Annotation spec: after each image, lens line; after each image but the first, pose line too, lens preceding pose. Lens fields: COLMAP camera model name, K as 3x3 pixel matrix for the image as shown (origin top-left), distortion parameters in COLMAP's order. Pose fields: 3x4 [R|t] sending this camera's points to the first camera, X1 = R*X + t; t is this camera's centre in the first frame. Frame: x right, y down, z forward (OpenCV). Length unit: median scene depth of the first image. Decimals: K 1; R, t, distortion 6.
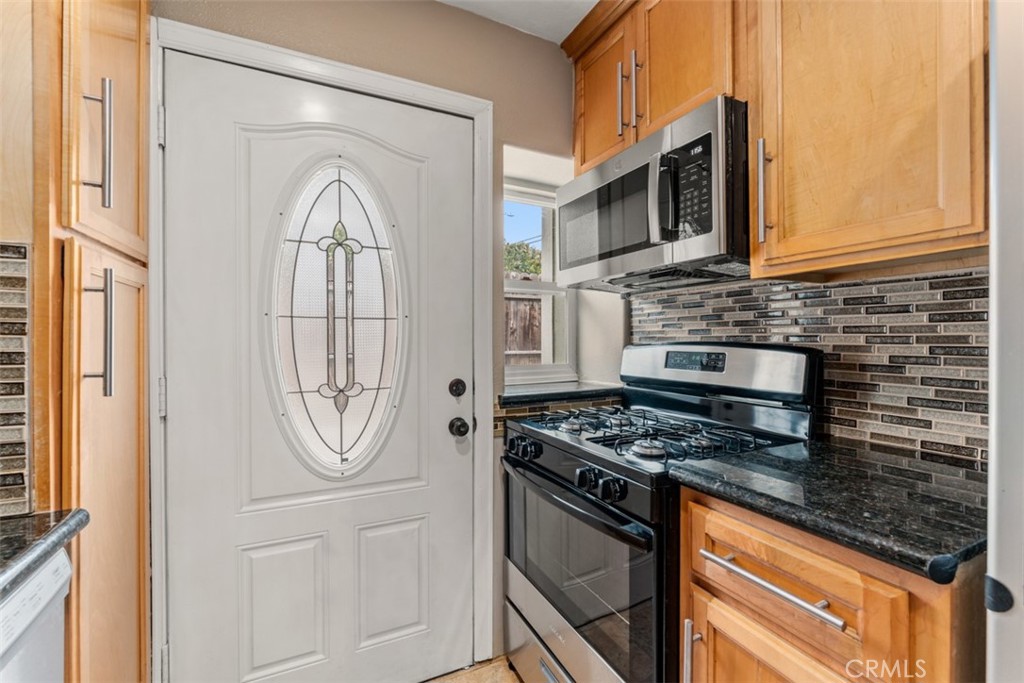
lens RADIAL K [[417.7, 0, 504.2], [0, 417.7, 343.7], [0, 0, 1]] dist [-0.002091, 0.000800]
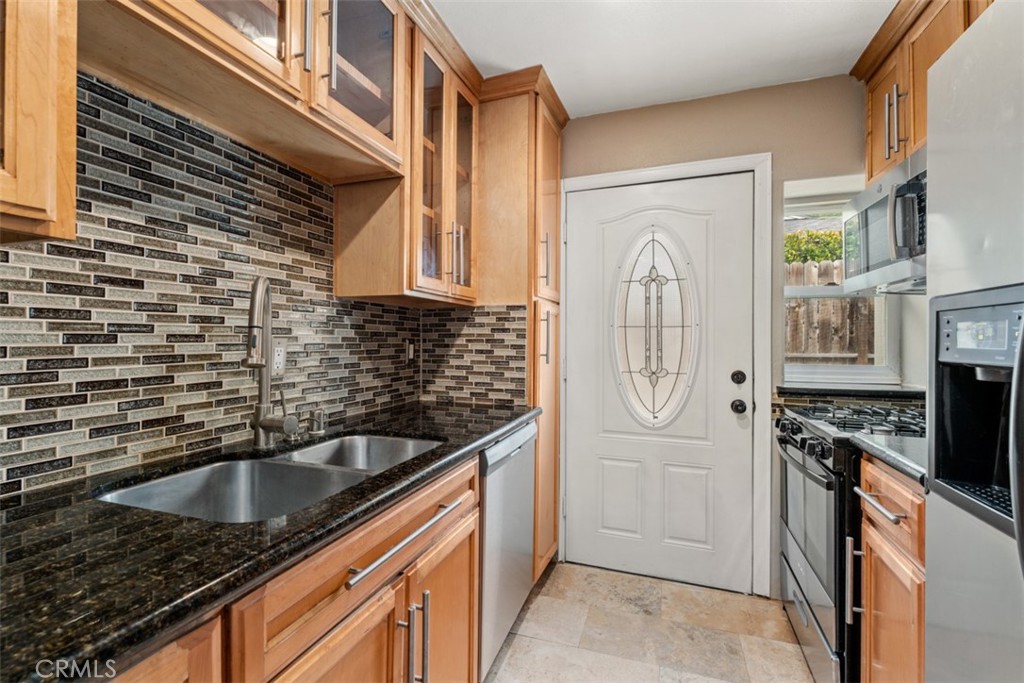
lens RADIAL K [[445.4, 0, 514.2], [0, 445.4, 335.4], [0, 0, 1]] dist [-0.000465, 0.000209]
pose [[0.700205, -0.002212, -0.713939, 0.428841], [-0.010019, 0.999866, -0.012925, -0.001773], [0.713872, 0.016203, 0.700089, -0.536753]]
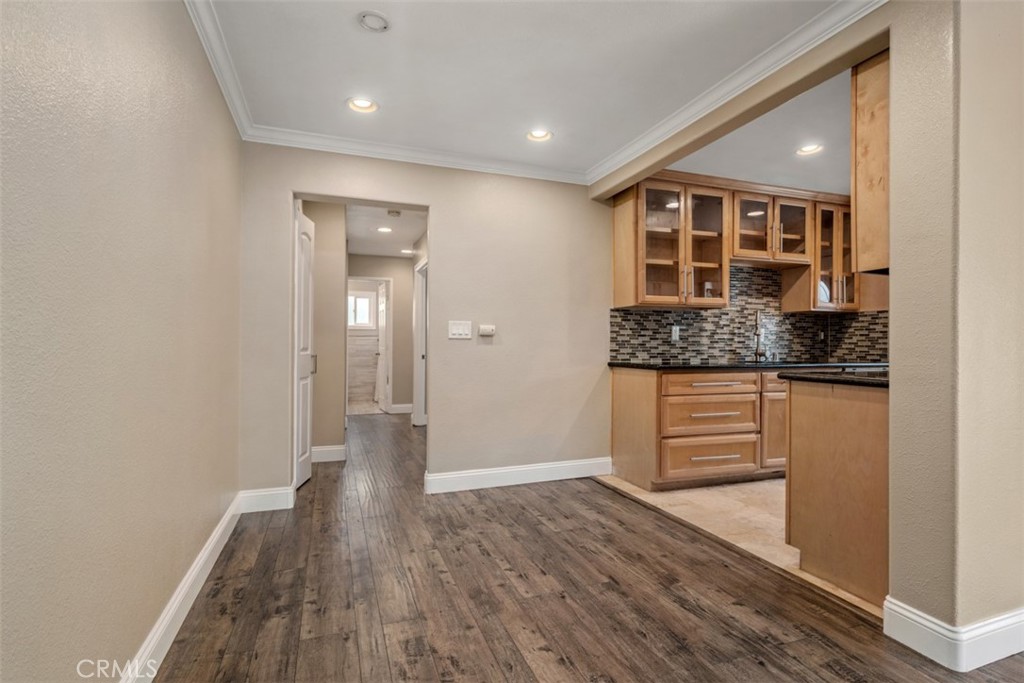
lens RADIAL K [[489.5, 0, 514.1], [0, 489.5, 343.5], [0, 0, 1]] dist [0.015865, -0.000509]
pose [[-0.111899, 0.000167, -0.993720, 2.770399], [-0.010944, 0.999939, 0.001401, 0.111152], [0.993659, 0.011032, -0.111891, -1.481911]]
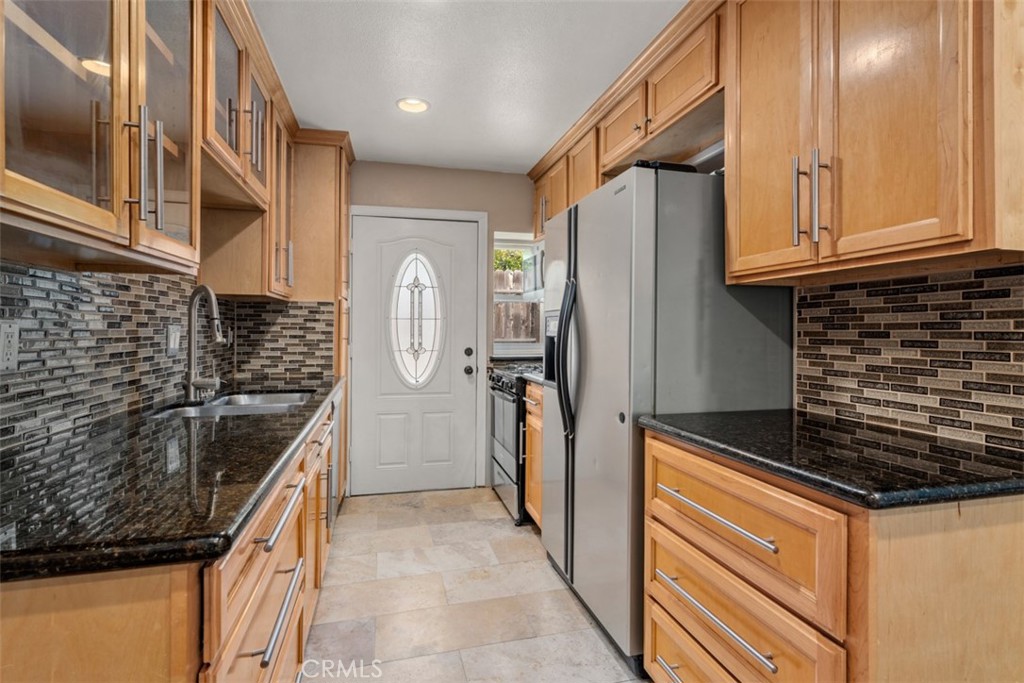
lens RADIAL K [[489.5, 0, 500.2], [0, 489.5, 327.3], [0, 0, 1]] dist [0.015865, -0.000509]
pose [[0.974706, 0.005219, -0.223429, 0.634017], [-0.008111, 0.999895, -0.012026, 0.012594], [0.223343, 0.013534, 0.974646, -1.460745]]
